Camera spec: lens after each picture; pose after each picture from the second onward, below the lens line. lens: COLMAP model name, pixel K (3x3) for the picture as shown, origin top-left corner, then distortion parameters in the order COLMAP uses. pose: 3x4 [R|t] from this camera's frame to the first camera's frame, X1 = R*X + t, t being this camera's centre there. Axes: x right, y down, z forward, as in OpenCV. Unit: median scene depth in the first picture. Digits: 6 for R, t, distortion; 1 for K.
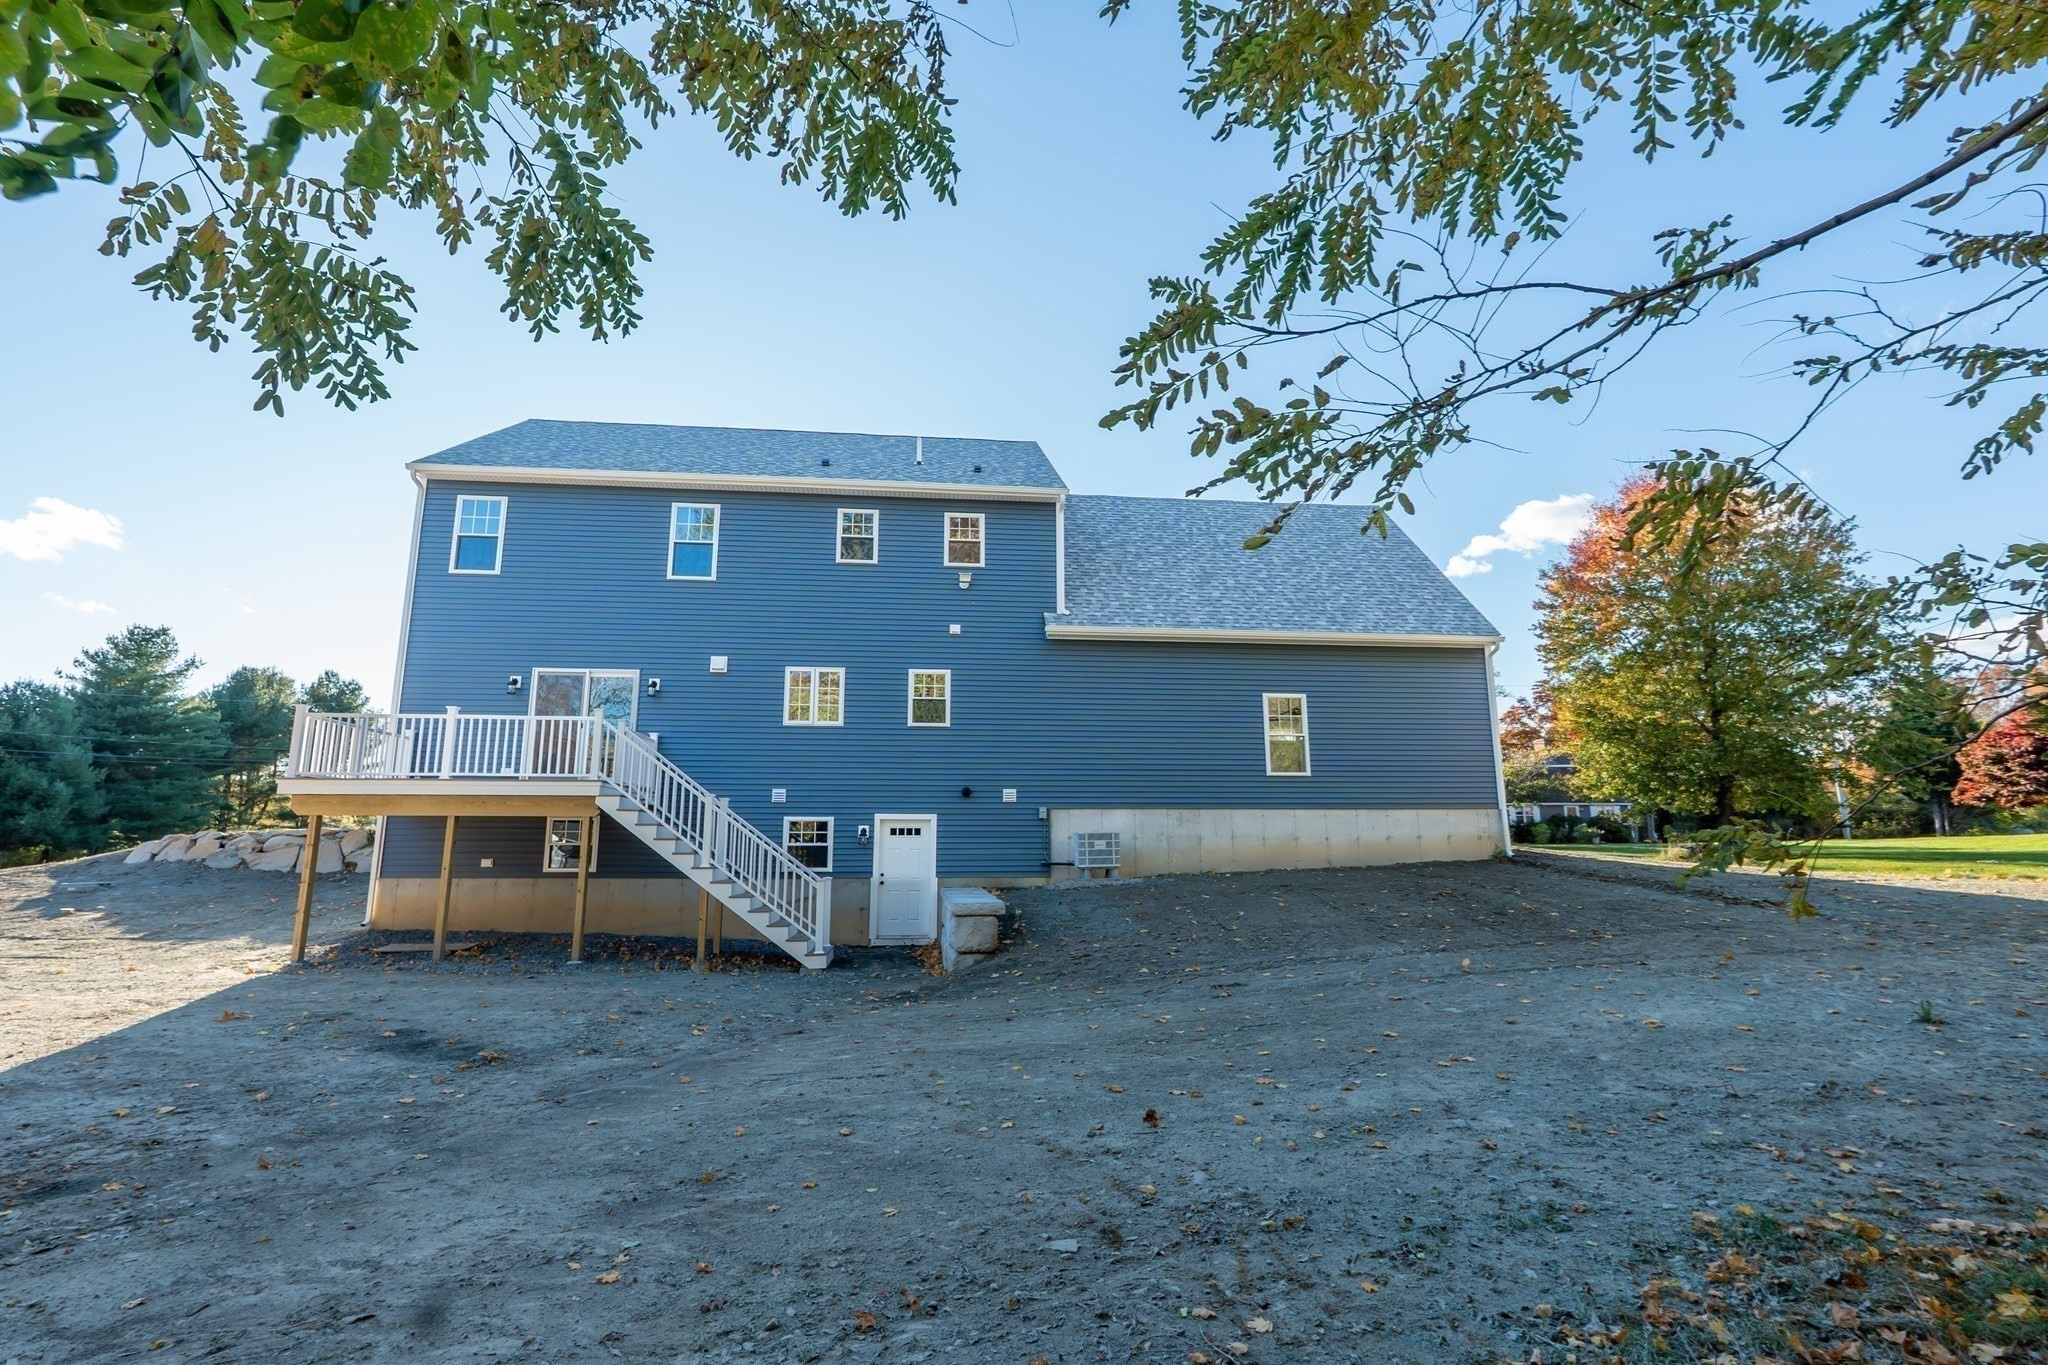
lens RADIAL K [[936.1, 0, 1020.4], [0, 936.1, 691.5], [0, 0, 1]] dist [0.001155, 0.000015]
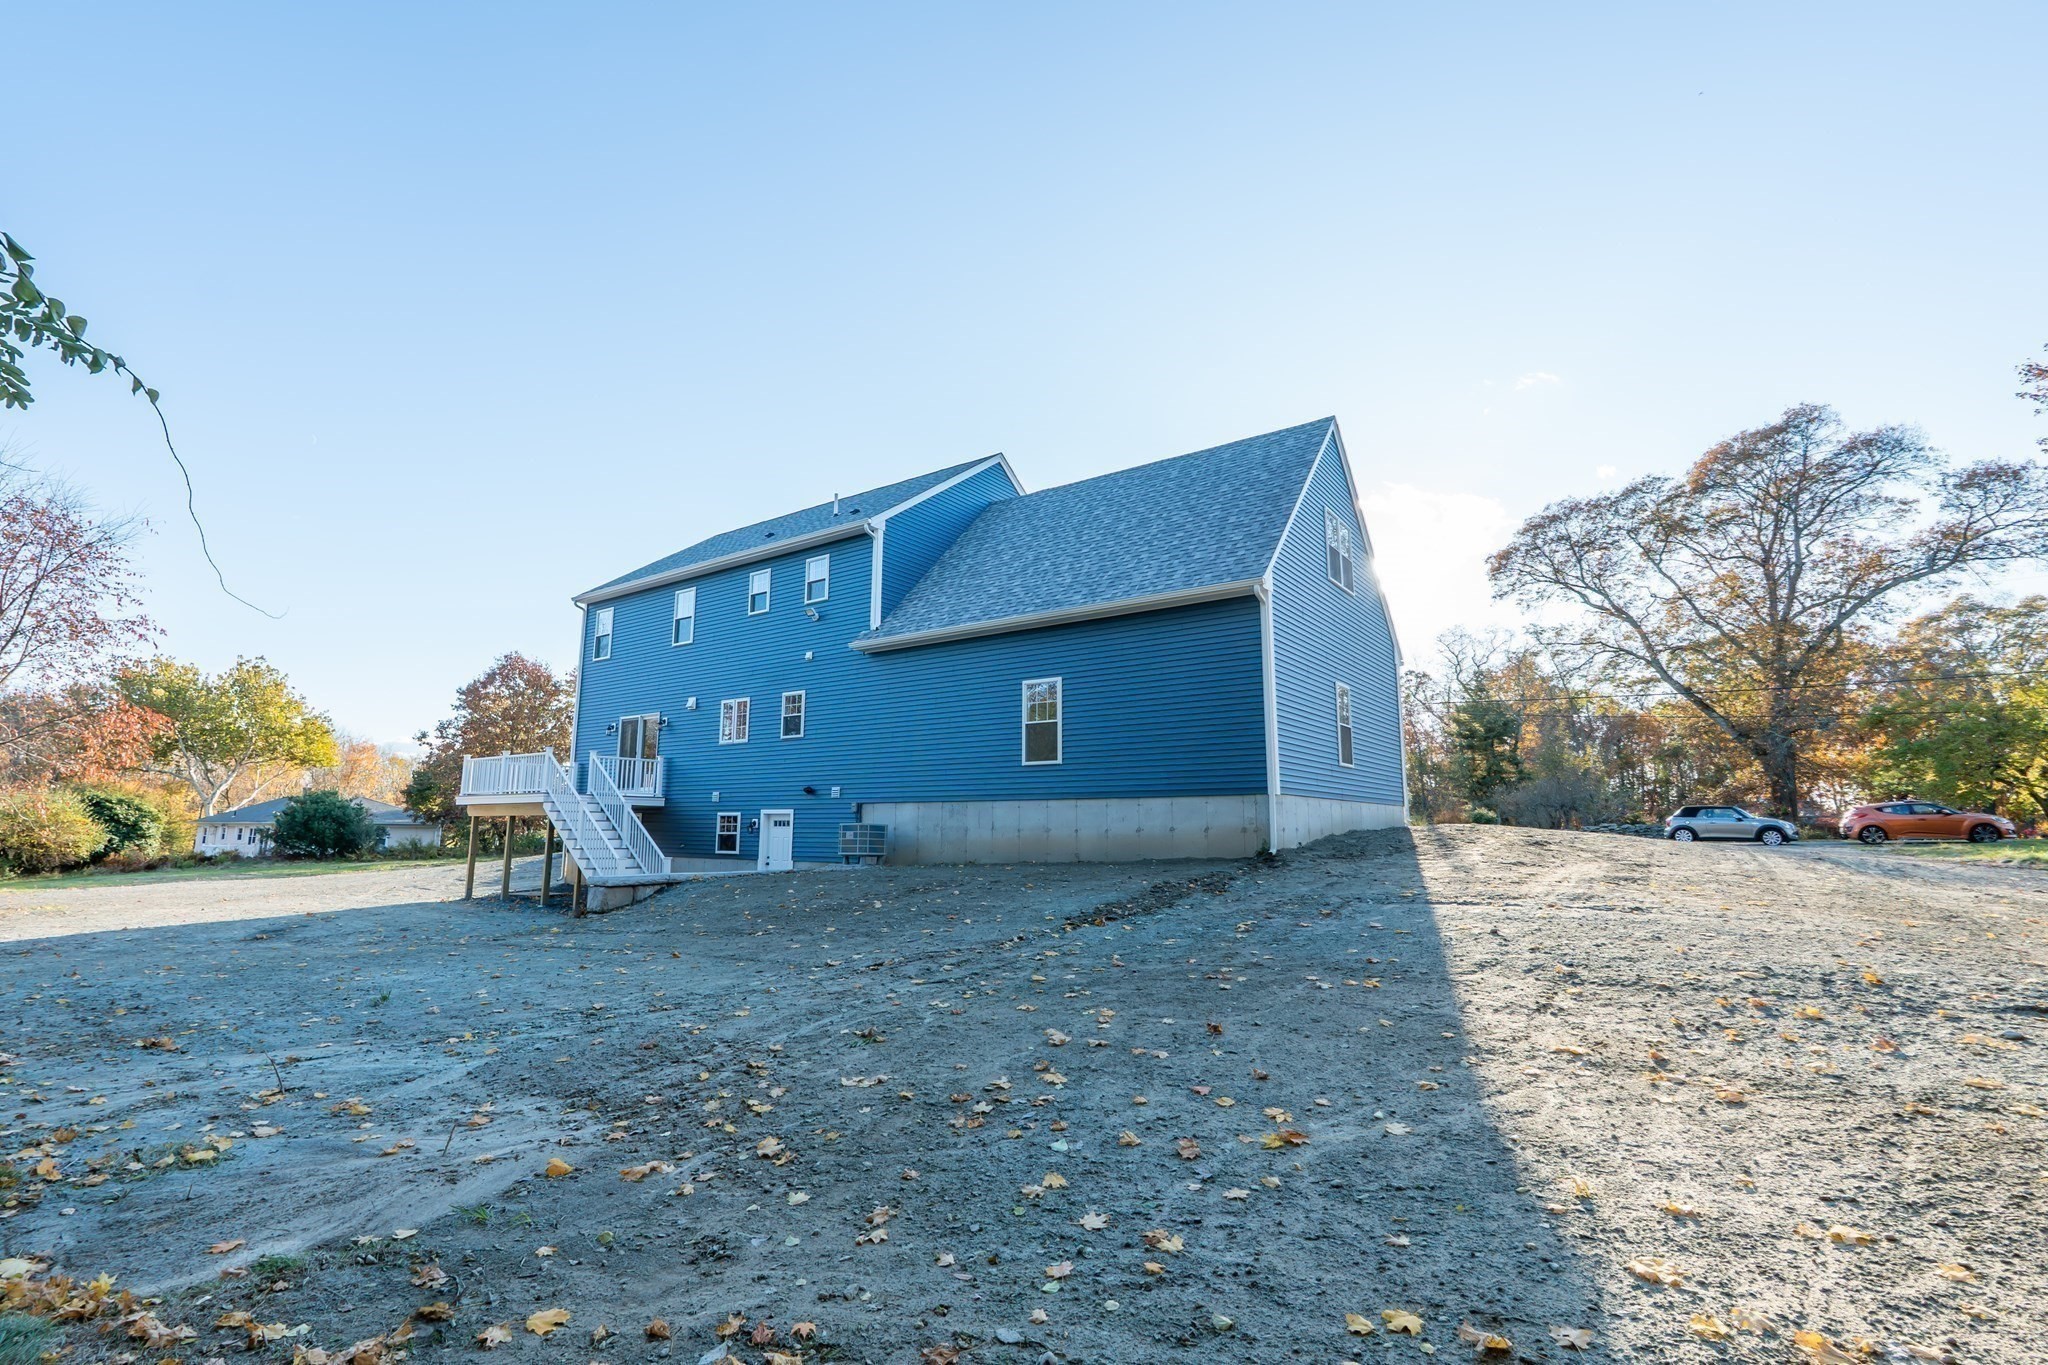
lens RADIAL K [[936.1, 0, 1020.6], [0, 936.1, 681.3], [0, 0, 1]] dist [0.001155, 0.000015]
pose [[0.738115, -0.099833, -0.667248, 0.958115], [0.107617, 0.993751, -0.029637, 0.032256], [0.666037, -0.049931, 0.744246, 0.287807]]
